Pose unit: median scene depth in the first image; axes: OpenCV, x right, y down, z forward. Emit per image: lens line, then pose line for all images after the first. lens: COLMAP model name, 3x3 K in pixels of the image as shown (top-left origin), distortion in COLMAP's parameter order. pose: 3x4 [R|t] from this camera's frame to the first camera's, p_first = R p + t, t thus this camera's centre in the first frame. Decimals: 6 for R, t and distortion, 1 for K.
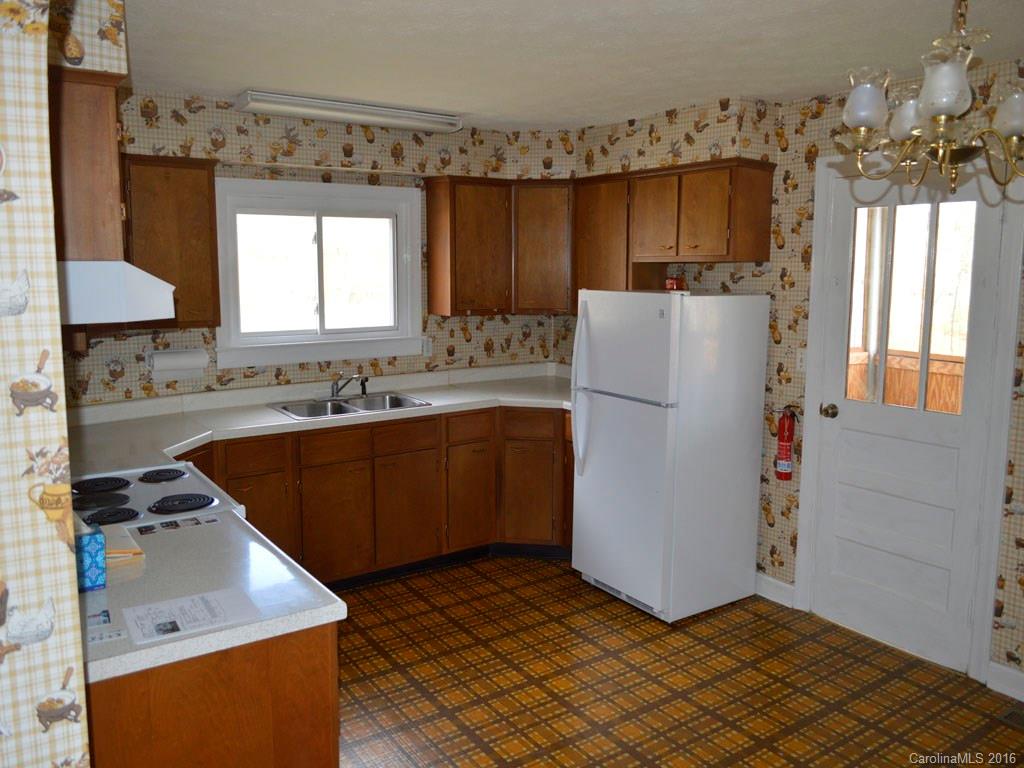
lens RADIAL K [[814.5, 0, 512.3], [0, 814.5, 375.6], [0, 0, 1]] dist [-0.011145, 0.002759]
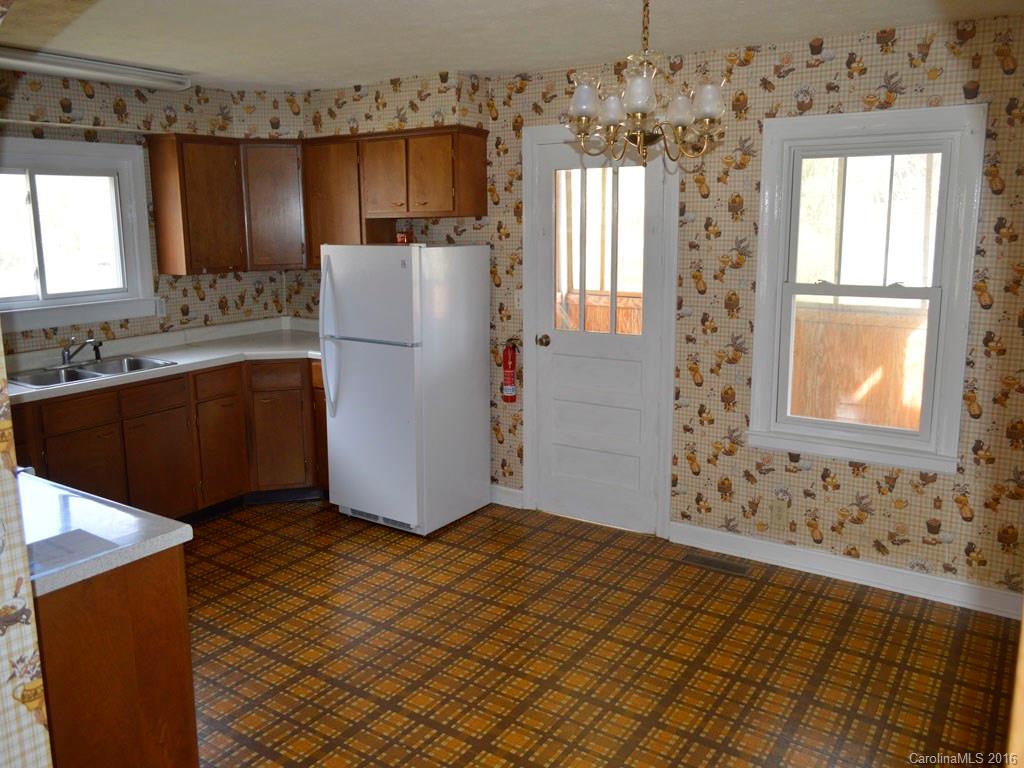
lens RADIAL K [[814.5, 0, 510.0], [0, 814.5, 384.7], [0, 0, 1]] dist [-0.011145, 0.002759]
pose [[0.930109, -0.087380, 0.356738, -0.085280], [0.063916, 0.994975, 0.077067, 0.011503], [-0.361680, -0.048880, 0.931020, -0.100801]]
